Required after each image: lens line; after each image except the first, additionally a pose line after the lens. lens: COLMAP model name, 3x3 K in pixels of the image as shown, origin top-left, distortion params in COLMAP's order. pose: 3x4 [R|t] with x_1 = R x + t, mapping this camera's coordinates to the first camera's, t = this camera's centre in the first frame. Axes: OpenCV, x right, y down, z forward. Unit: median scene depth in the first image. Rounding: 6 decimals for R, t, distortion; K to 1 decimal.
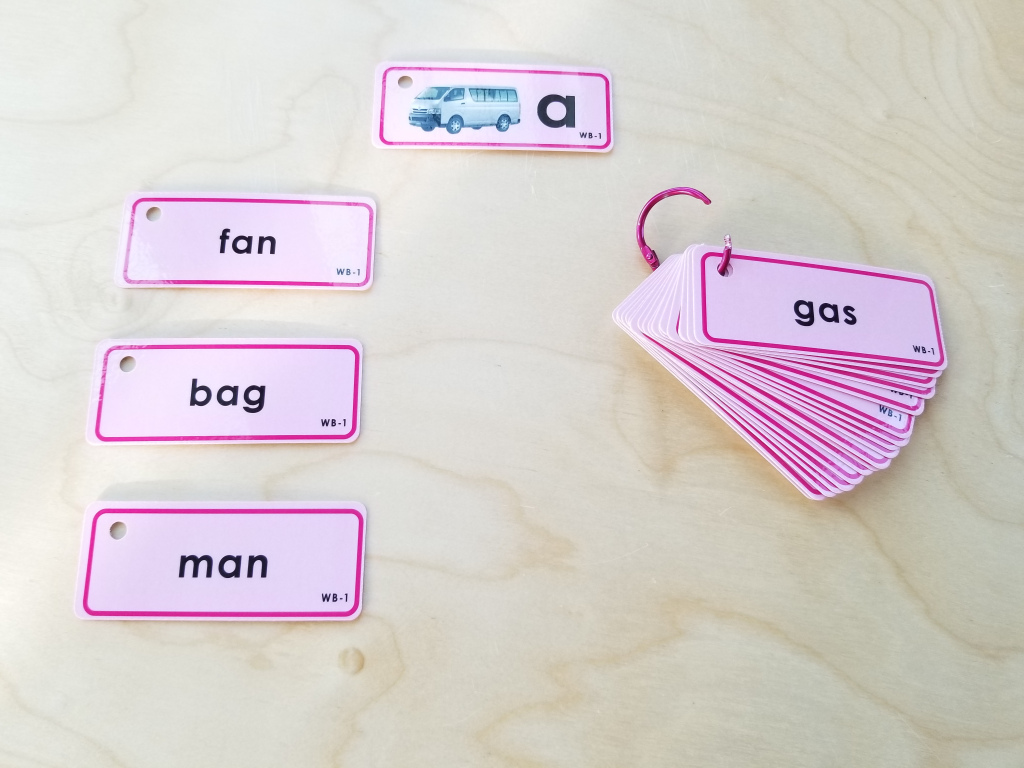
lens RADIAL K [[773.5, 0, 517.5], [0, 773.5, 383.0], [0, 0, 1]] dist [-0.022800, -0.016329]
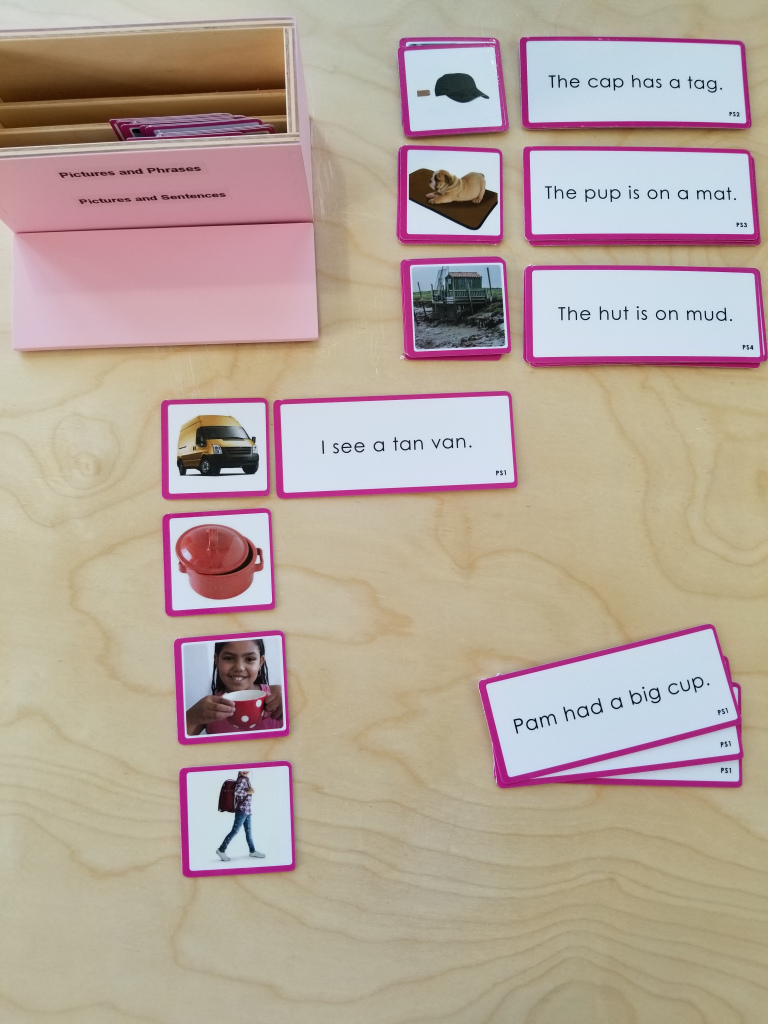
lens RADIAL K [[773.5, 0, 379.5], [0, 773.5, 511.7], [0, 0, 1]] dist [-0.022800, -0.016329]
pose [[0.998526, -0.050677, -0.019443, 0.049290], [0.051555, 0.997532, 0.047662, -0.078565], [0.016979, -0.048594, 0.998674, -0.512437]]
